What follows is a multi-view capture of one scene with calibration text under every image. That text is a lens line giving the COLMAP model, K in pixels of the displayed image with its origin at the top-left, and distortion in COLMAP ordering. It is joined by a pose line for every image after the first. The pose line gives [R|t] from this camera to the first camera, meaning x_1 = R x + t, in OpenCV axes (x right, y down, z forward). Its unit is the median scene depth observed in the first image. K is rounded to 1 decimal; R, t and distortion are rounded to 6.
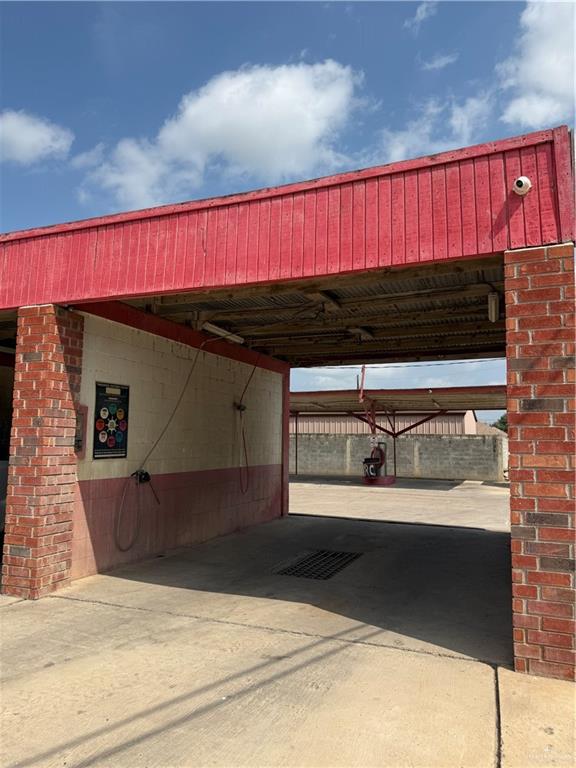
lens RADIAL K [[536.5, 0, 286.2], [0, 536.5, 382.1], [0, 0, 1]] dist [0.067526, -0.034347]
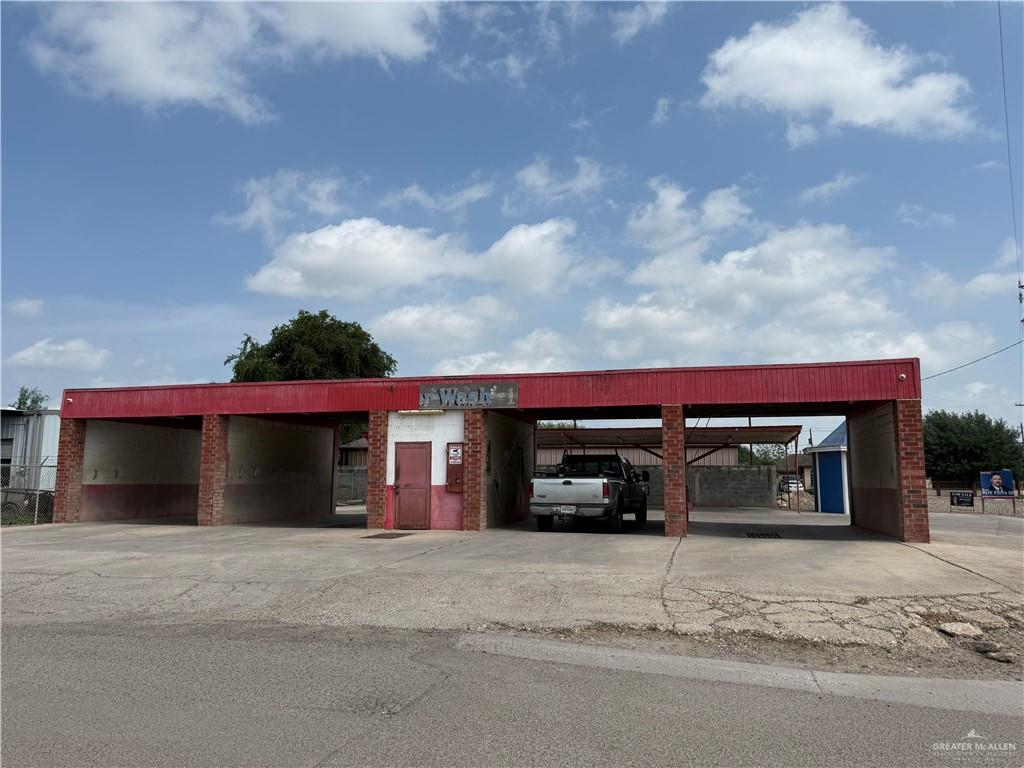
lens RADIAL K [[715.3, 0, 514.8], [0, 715.3, 386.3], [0, 0, 1]] dist [0.067526, -0.034347]
pose [[0.991081, 0.011052, 0.132800, -0.322491], [-0.008869, 0.999816, -0.017024, -0.034956], [-0.132964, 0.015694, 0.990997, -0.387356]]
